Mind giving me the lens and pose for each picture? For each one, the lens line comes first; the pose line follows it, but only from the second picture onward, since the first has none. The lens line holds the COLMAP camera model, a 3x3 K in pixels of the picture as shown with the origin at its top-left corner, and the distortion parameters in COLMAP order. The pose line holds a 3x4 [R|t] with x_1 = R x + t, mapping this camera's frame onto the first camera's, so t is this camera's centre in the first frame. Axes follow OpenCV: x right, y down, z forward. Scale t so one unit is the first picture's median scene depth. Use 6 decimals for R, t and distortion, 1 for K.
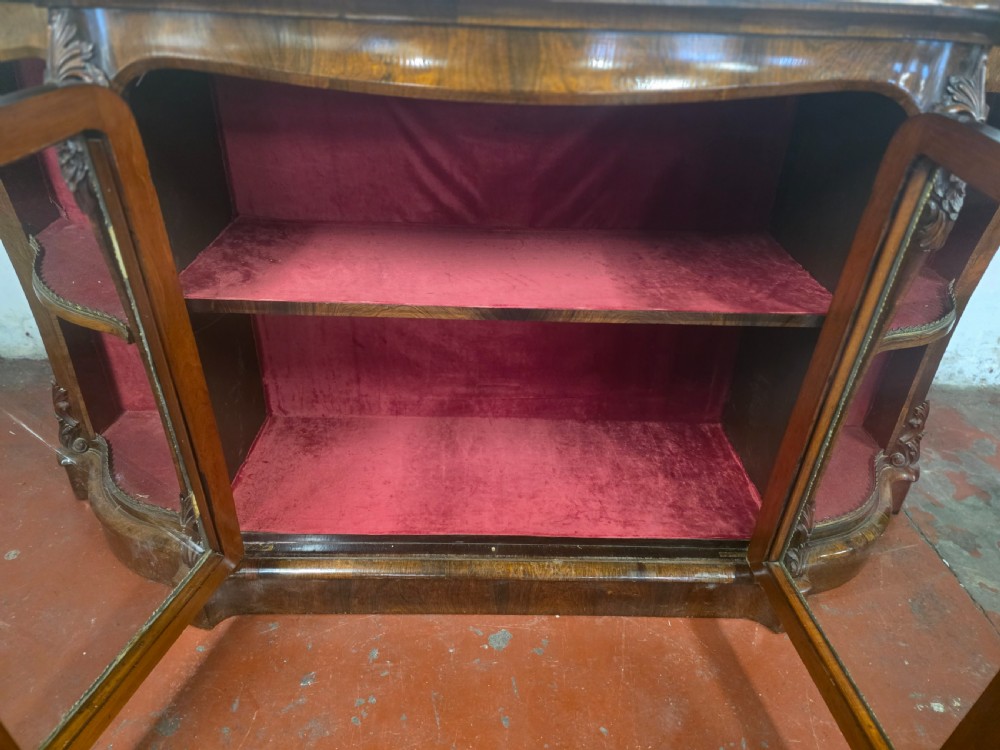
lens RADIAL K [[671.0, 0, 500.7], [0, 671.0, 368.1], [0, 0, 1]] dist [0.057171, -0.060092]
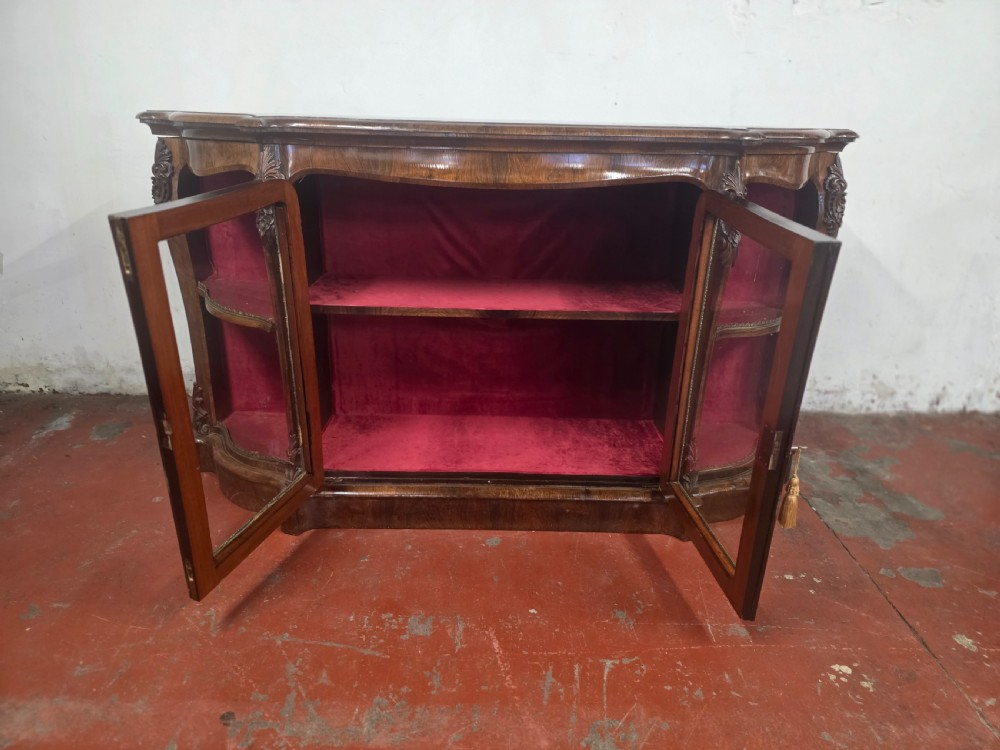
lens RADIAL K [[671.0, 0, 499.9], [0, 671.0, 369.4], [0, 0, 1]] dist [0.057171, -0.060092]
pose [[0.999848, -0.006868, -0.016018, 0.039168], [0.003762, 0.982461, -0.186428, 0.306958], [0.017017, 0.186339, 0.982338, -0.512429]]
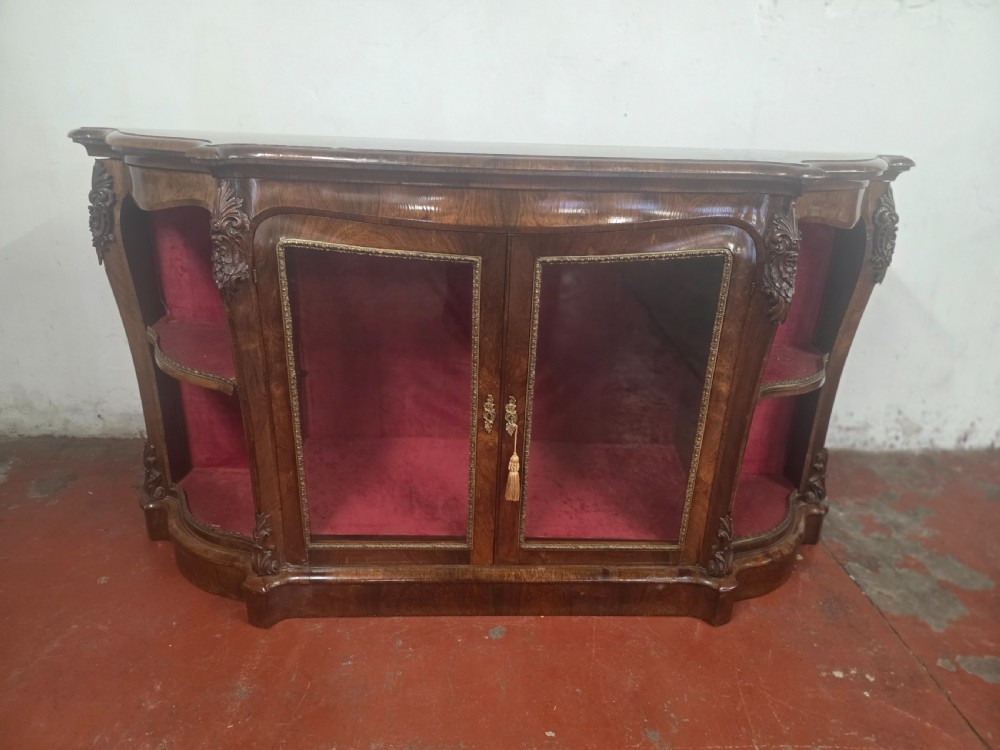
lens RADIAL K [[671.0, 0, 498.8], [0, 671.0, 370.7], [0, 0, 1]] dist [0.057171, -0.060092]
pose [[0.999761, -0.010738, 0.019024, -0.017529], [0.013740, 0.986115, -0.165493, 0.126733], [-0.016982, 0.165715, 0.986028, -0.336109]]
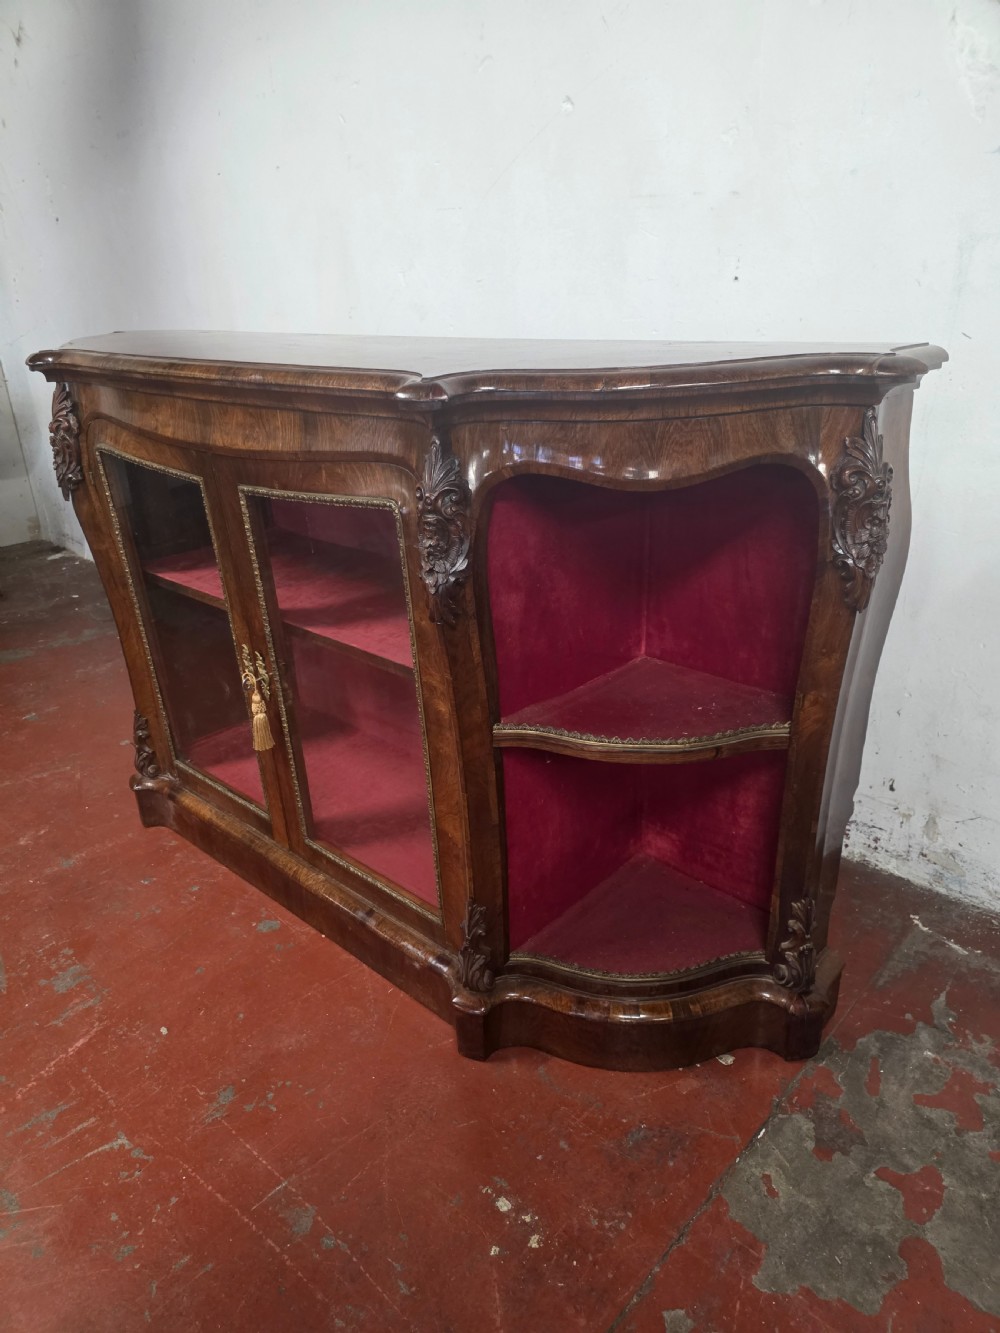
lens RADIAL K [[894.5, 0, 496.1], [0, 894.5, 676.0], [0, 0, 1]] dist [0.057171, -0.060092]
pose [[0.722310, 0.223544, -0.654443, 1.122392], [-0.295549, 0.955328, 0.000121, -0.089126], [0.625235, 0.193332, 0.756111, 0.060083]]
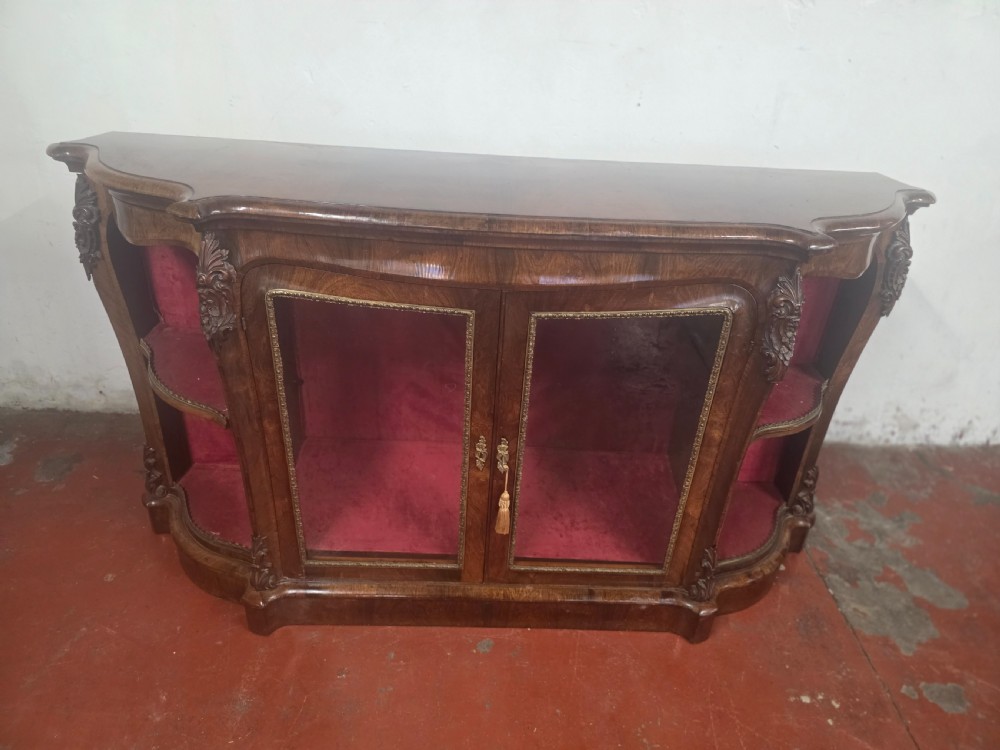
lens RADIAL K [[671.0, 0, 502.9], [0, 671.0, 369.6], [0, 0, 1]] dist [0.057171, -0.060092]
pose [[0.999810, 0.015739, 0.011542, 0.009767], [-0.015410, 0.999489, -0.028019, -0.107482], [-0.011977, 0.027835, 0.999541, -0.351971]]
